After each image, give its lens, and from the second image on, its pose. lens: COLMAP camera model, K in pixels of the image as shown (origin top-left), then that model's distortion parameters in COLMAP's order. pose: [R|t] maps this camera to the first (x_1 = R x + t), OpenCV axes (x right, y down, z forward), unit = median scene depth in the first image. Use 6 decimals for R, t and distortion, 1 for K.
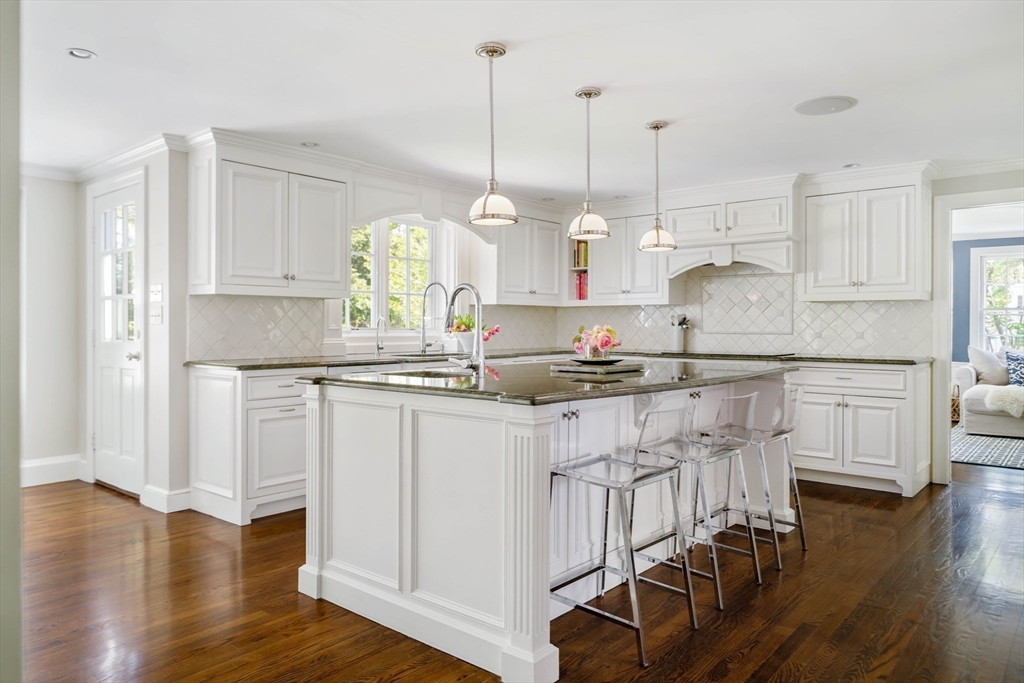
lens RADIAL K [[706.0, 0, 515.2], [0, 706.0, 320.7], [0, 0, 1]] dist [0.005816, 0.001783]
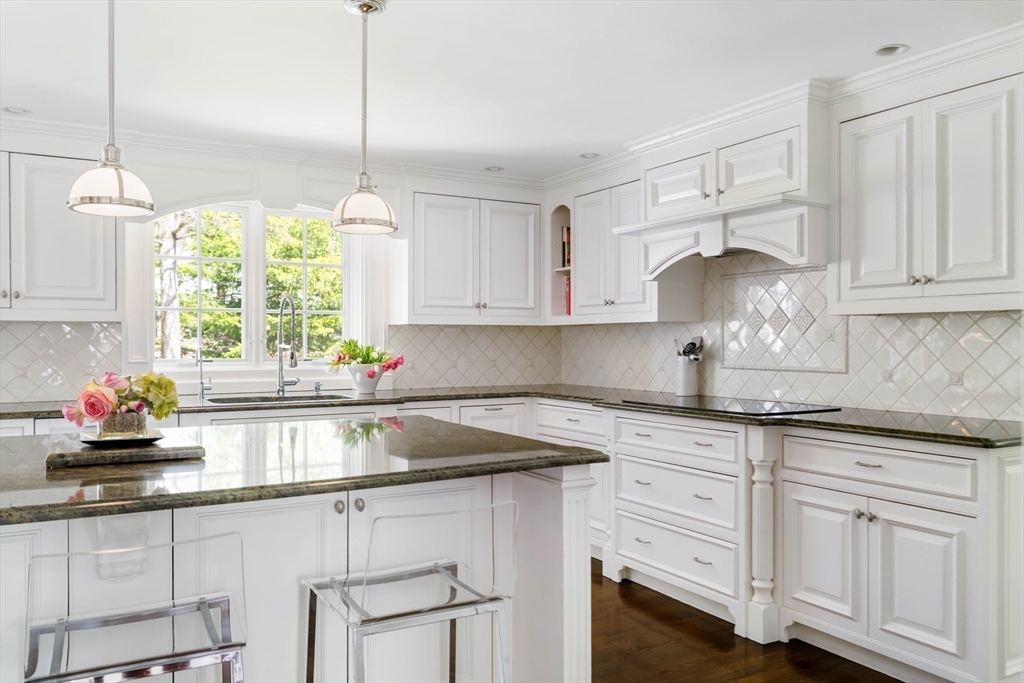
lens RADIAL K [[796.5, 0, 512.0], [0, 796.5, 341.5], [0, 0, 1]] dist [0.000660, 0.001497]
pose [[0.937818, -0.003257, -0.347112, 0.386207], [0.005463, 0.999971, 0.005378, -0.011557], [0.347084, -0.006939, 0.937808, 0.336179]]
